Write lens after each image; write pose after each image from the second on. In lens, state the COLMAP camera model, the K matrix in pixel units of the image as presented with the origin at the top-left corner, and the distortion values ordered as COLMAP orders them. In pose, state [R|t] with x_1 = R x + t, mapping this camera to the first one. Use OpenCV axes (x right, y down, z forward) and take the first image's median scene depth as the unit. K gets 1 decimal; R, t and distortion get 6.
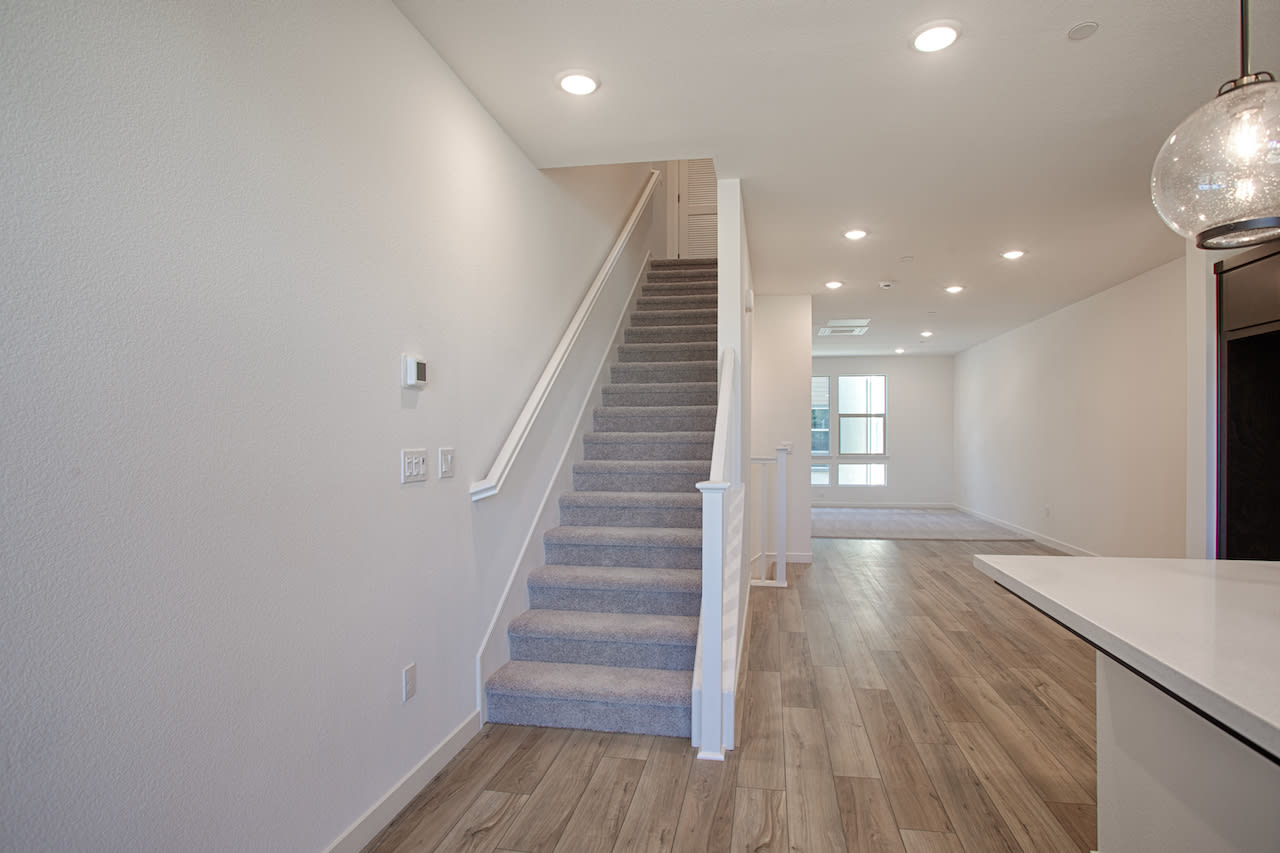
lens RADIAL K [[640.1, 0, 637.7], [0, 640.1, 421.9], [0, 0, 1]] dist [-0.063562, 0.035288]
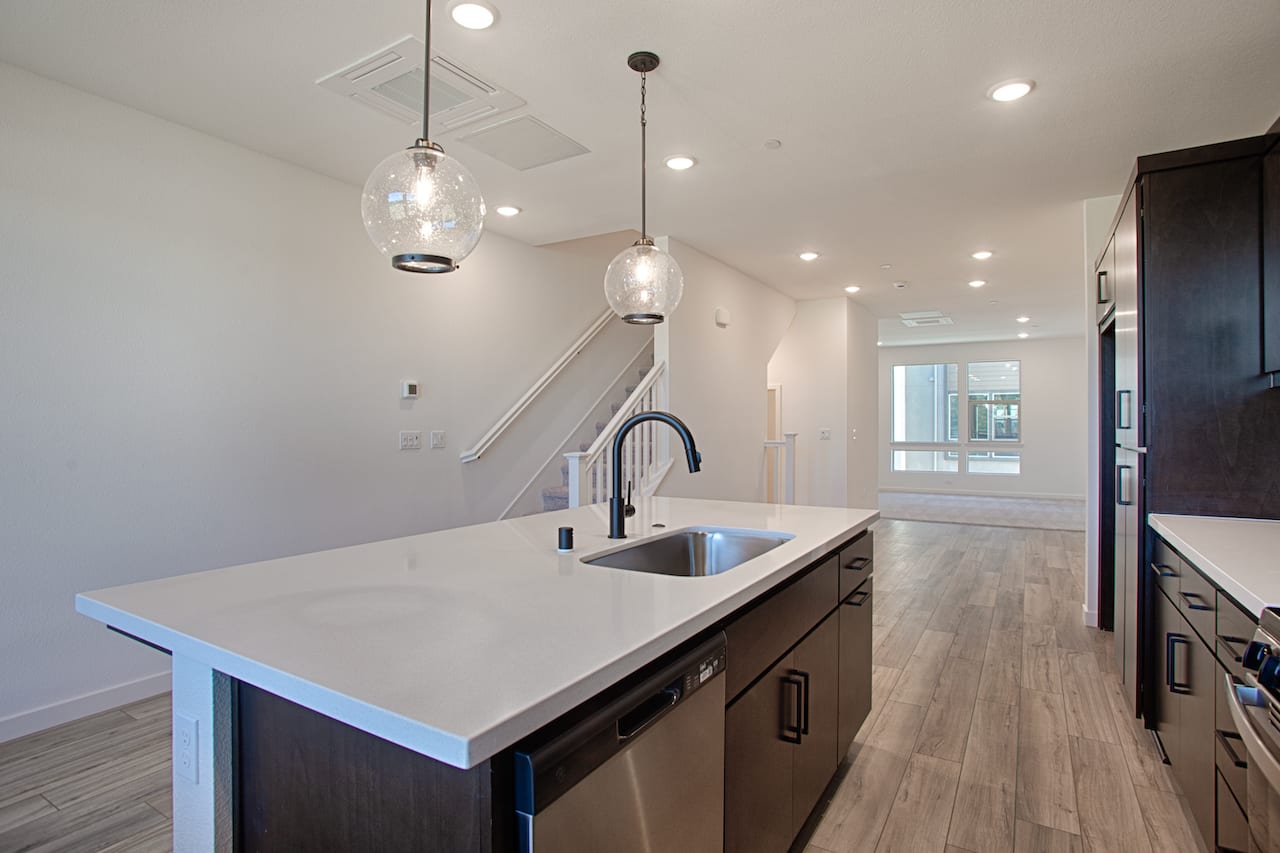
lens RADIAL K [[640.1, 0, 637.7], [0, 640.1, 421.9], [0, 0, 1]] dist [-0.063562, 0.035288]
pose [[0.935726, -0.002768, -0.352716, 0.465006], [0.009729, 0.999791, 0.017963, -0.005942], [0.352593, -0.020240, 0.935558, -0.251630]]
